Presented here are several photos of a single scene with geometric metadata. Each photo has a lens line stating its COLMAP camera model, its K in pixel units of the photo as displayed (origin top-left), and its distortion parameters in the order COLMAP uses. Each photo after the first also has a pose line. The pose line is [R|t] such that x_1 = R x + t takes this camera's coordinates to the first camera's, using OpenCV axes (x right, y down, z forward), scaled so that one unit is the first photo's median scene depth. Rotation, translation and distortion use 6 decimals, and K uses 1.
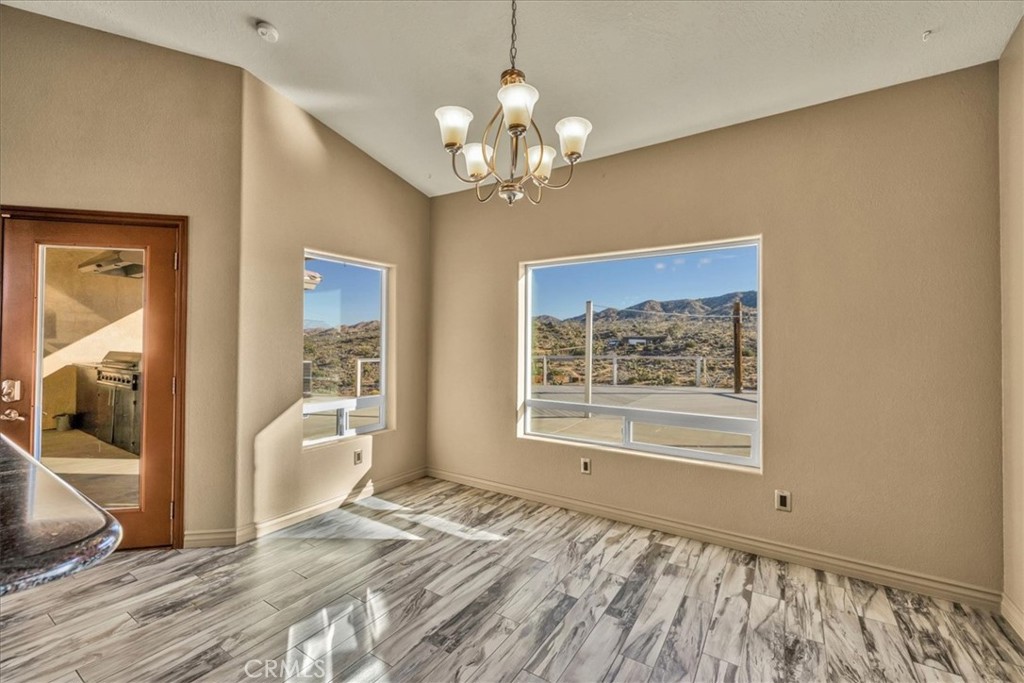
lens RADIAL K [[431.7, 0, 508.8], [0, 431.7, 341.4], [0, 0, 1]] dist [0.000117, 0.000328]
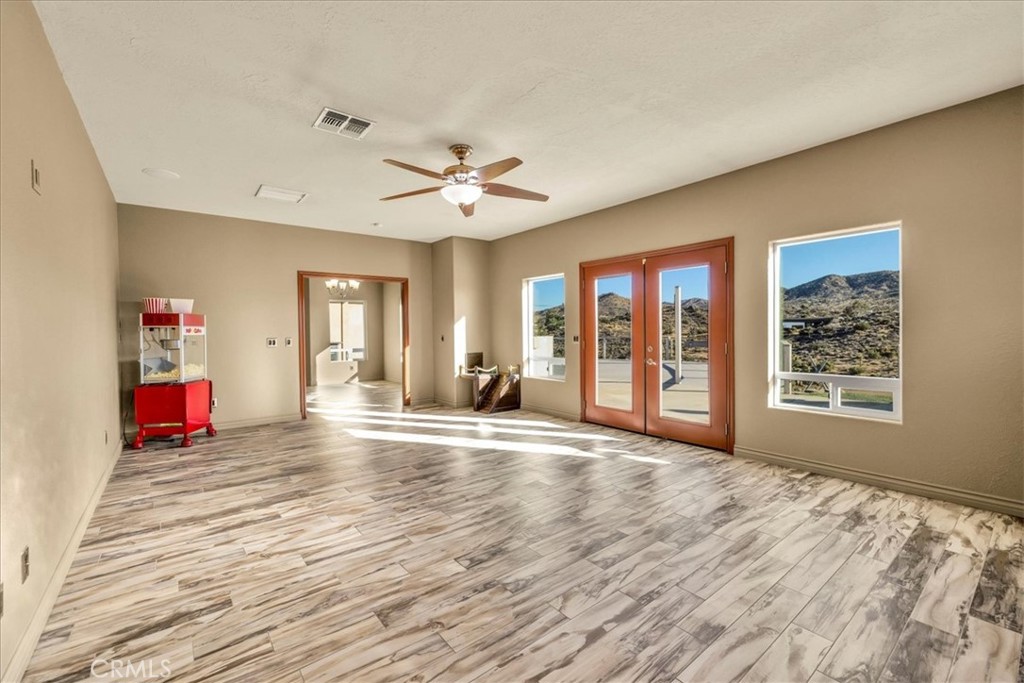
lens RADIAL K [[431.7, 0, 503.1], [0, 431.7, 337.8], [0, 0, 1]] dist [0.000117, 0.000328]
pose [[0.942690, -0.012989, -0.333417, 0.036239], [0.019794, 0.999659, 0.017021, 0.000390], [0.333082, -0.022645, 0.942626, -0.038477]]
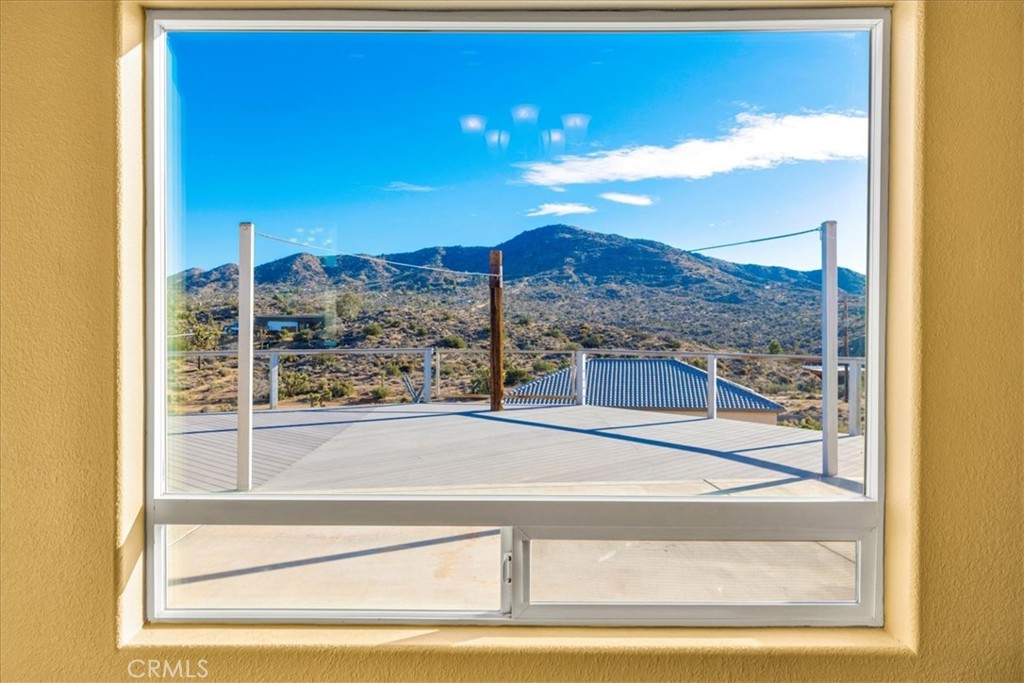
lens RADIAL K [[766.7, 0, 509.5], [0, 766.7, 338.9], [0, 0, 1]] dist [0.001157, 0.000043]
pose [[0.836505, -0.011897, 0.547830, -0.000817], [0.002206, 0.999829, 0.018345, 0.000517], [-0.547954, -0.014137, 0.836389, 0.010634]]
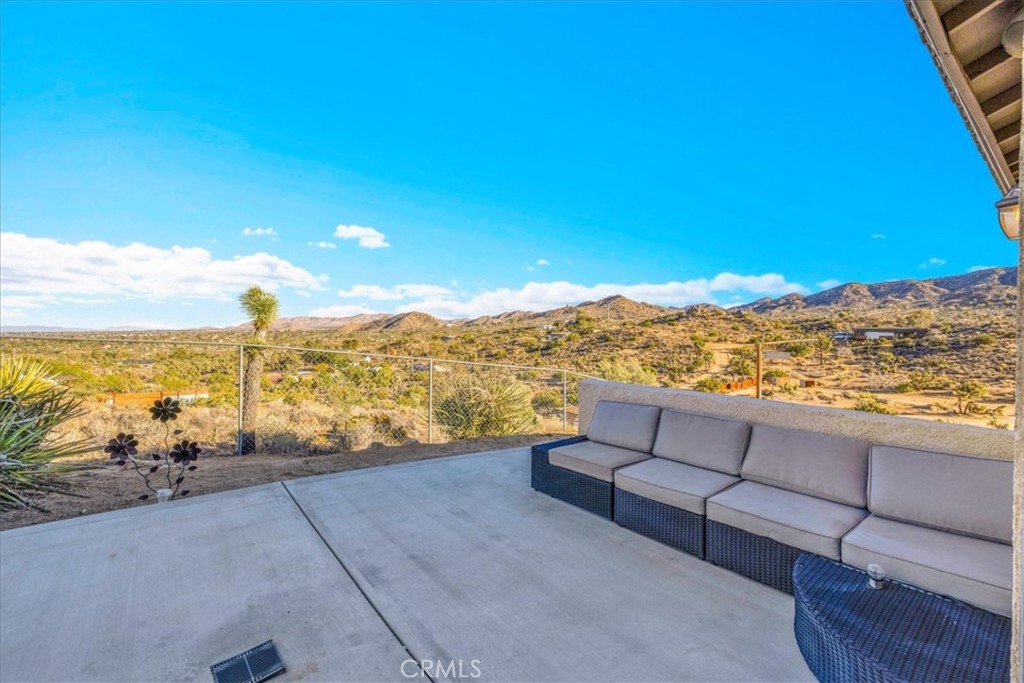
lens RADIAL K [[452.7, 0, 507.9], [0, 452.7, 335.5], [0, 0, 1]] dist [0.005026, 0.001028]
pose [[0.949745, 0.009167, -0.312891, -0.086285], [-0.006957, 0.999942, 0.008180, -0.000696], [0.312948, -0.005592, 0.949754, 0.039919]]
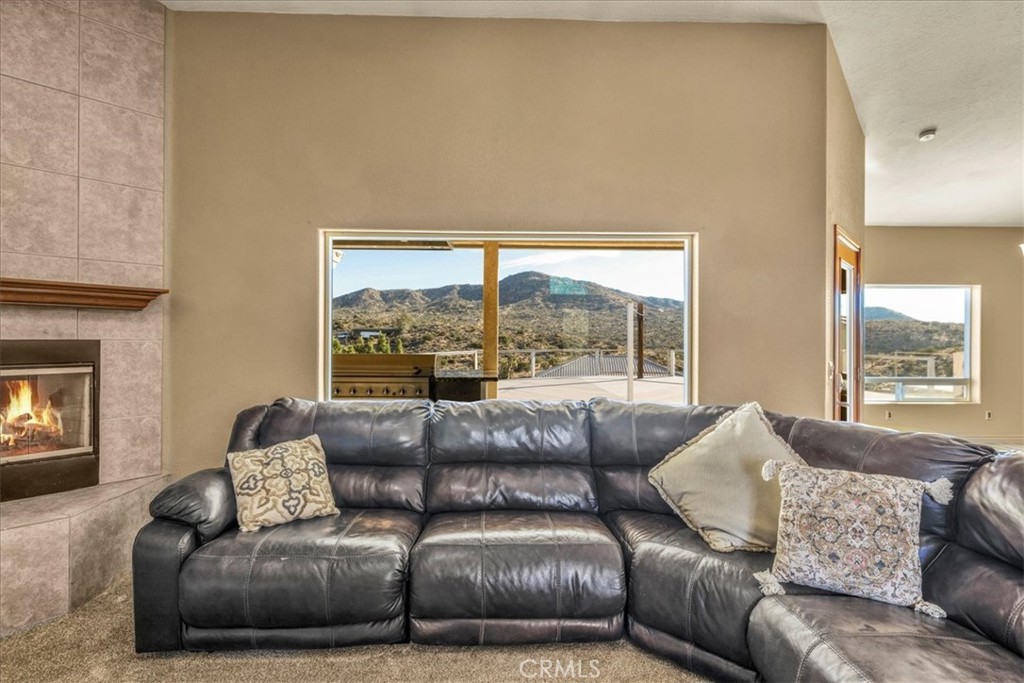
lens RADIAL K [[486.7, 0, 513.1], [0, 486.7, 336.1], [0, 0, 1]] dist [-0.009150, 0.001587]
pose [[0.819020, -0.001684, 0.573762, -0.043349], [-0.000706, 0.999992, 0.003942, 0.000027], [-0.573764, -0.003633, 0.819012, 0.007581]]
